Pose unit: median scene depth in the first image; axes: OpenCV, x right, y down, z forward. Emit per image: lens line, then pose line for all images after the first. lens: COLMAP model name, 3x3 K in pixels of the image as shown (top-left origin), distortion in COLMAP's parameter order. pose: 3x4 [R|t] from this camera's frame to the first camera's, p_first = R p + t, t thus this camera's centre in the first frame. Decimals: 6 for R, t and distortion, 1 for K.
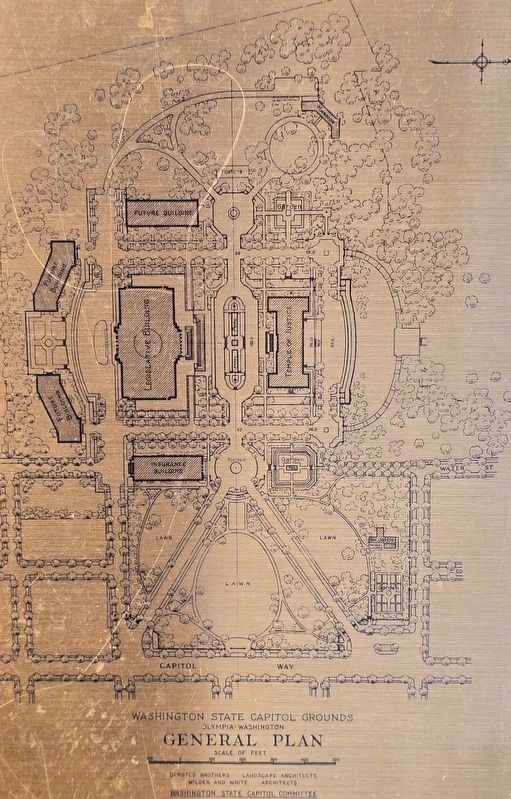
lens RADIAL K [[530.1, 0, 255.5], [0, 530.1, 399.5], [0, 0, 1]] dist [0.020942, -0.002795]
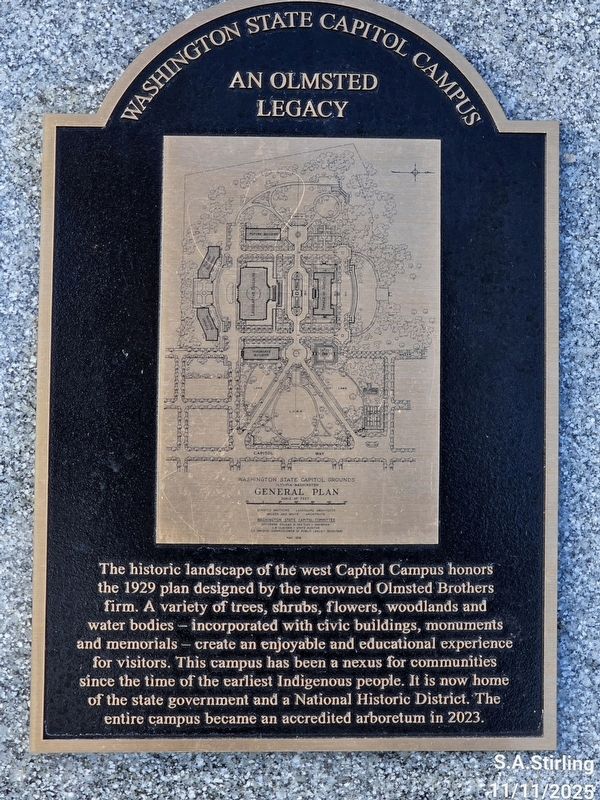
lens RADIAL K [[1607.7, 0, 300.0], [0, 1607.7, 400.0], [0, 0, 1]] dist [-0.010851, -0.008582]
pose [[0.999406, 0.004193, 0.034194, -0.226796], [-0.012452, 0.969430, 0.245054, -1.170981], [-0.032121, -0.245334, 0.968906, -4.839746]]
